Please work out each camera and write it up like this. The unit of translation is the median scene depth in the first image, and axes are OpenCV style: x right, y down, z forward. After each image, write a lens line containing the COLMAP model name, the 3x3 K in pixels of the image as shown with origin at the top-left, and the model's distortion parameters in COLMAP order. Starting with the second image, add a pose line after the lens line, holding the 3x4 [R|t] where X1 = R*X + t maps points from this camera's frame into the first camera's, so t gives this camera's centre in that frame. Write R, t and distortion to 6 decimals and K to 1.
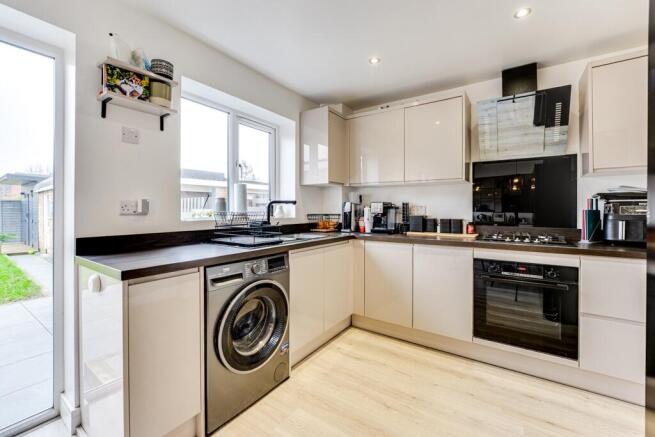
lens RADIAL K [[271.9, 0, 326.6], [0, 271.9, 208.3], [0, 0, 1]] dist [-0.022445, 0.002113]
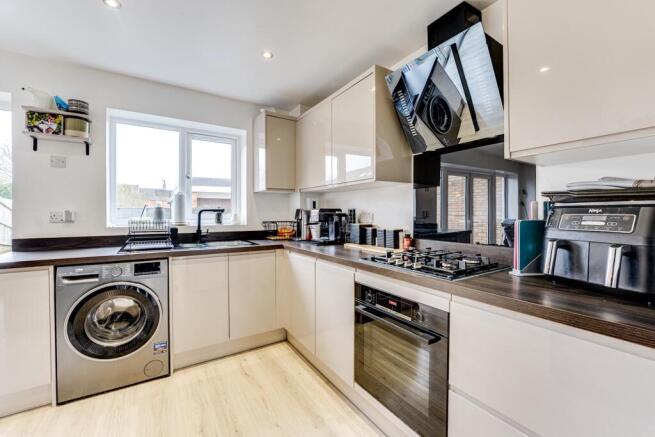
lens RADIAL K [[271.9, 0, 329.8], [0, 271.9, 215.2], [0, 0, 1]] dist [-0.022445, 0.002113]
pose [[0.919731, -0.000609, -0.392549, 0.919063], [0.004727, 0.999943, 0.009522, -0.015937], [0.392521, -0.010613, 0.919682, 0.300613]]
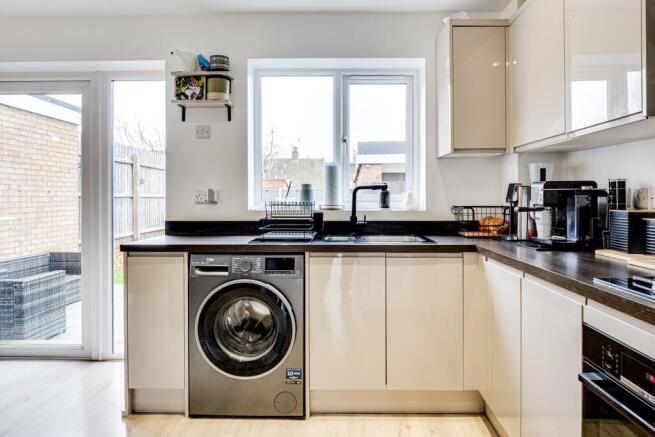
lens RADIAL K [[449.5, 0, 335.4], [0, 449.5, 197.9], [0, 0, 1]] dist [-0.011435, -0.009481]
pose [[0.539257, -0.003298, -0.842135, 1.041643], [0.006565, 0.999978, 0.000288, 0.004735], [0.842116, -0.005684, 0.539267, 0.423924]]
